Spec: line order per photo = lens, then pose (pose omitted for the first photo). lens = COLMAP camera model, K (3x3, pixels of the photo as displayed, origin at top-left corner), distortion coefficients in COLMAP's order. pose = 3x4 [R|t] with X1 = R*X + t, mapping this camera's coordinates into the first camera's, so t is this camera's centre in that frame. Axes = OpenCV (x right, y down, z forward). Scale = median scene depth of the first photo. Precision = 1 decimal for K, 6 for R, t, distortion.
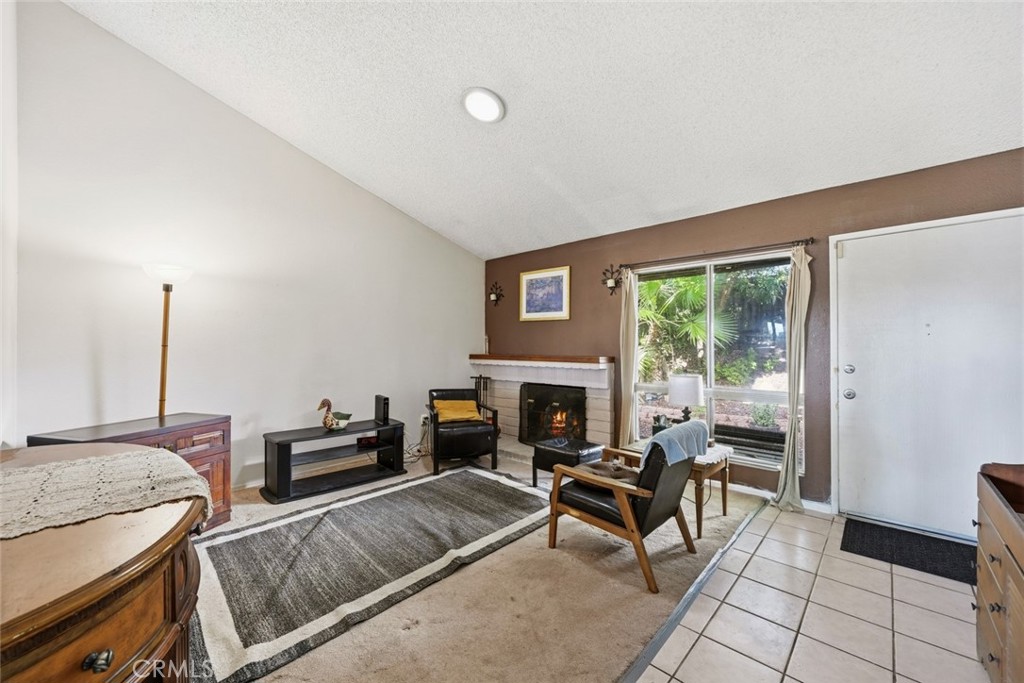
lens RADIAL K [[402.9, 0, 517.9], [0, 402.9, 342.1], [0, 0, 1]] dist [-0.001181, -0.000097]
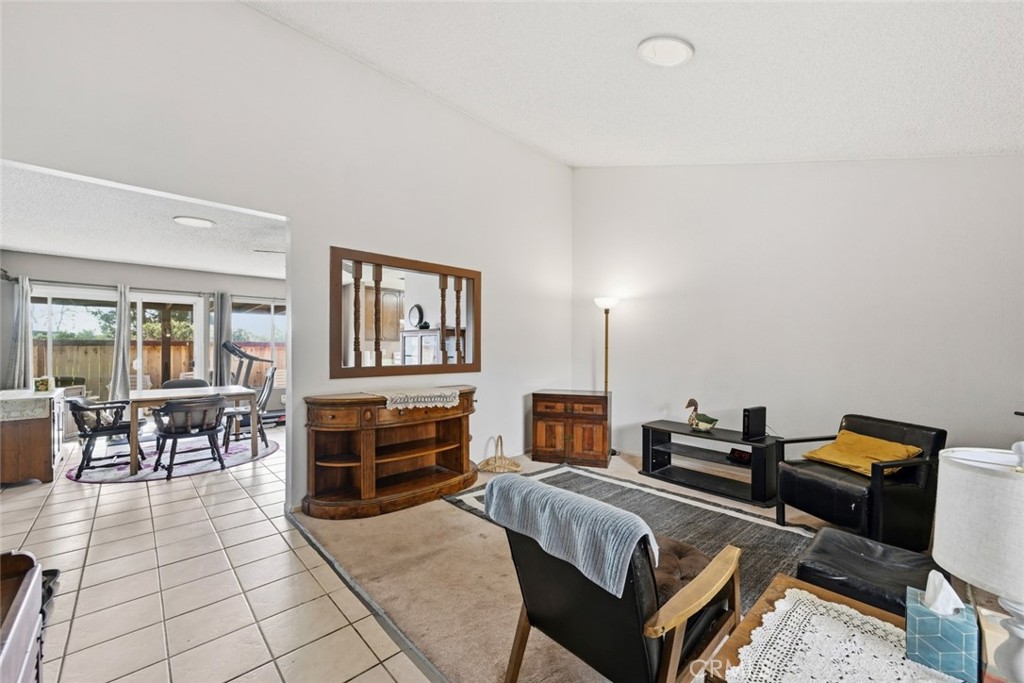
lens RADIAL K [[402.9, 0, 514.2], [0, 402.9, 348.8], [0, 0, 1]] dist [-0.001181, -0.000097]
pose [[-0.068145, -0.000166, -0.997675, 0.613732], [0.005233, 0.999986, -0.000524, 0.009571], [0.997662, -0.005257, -0.068144, 0.624548]]
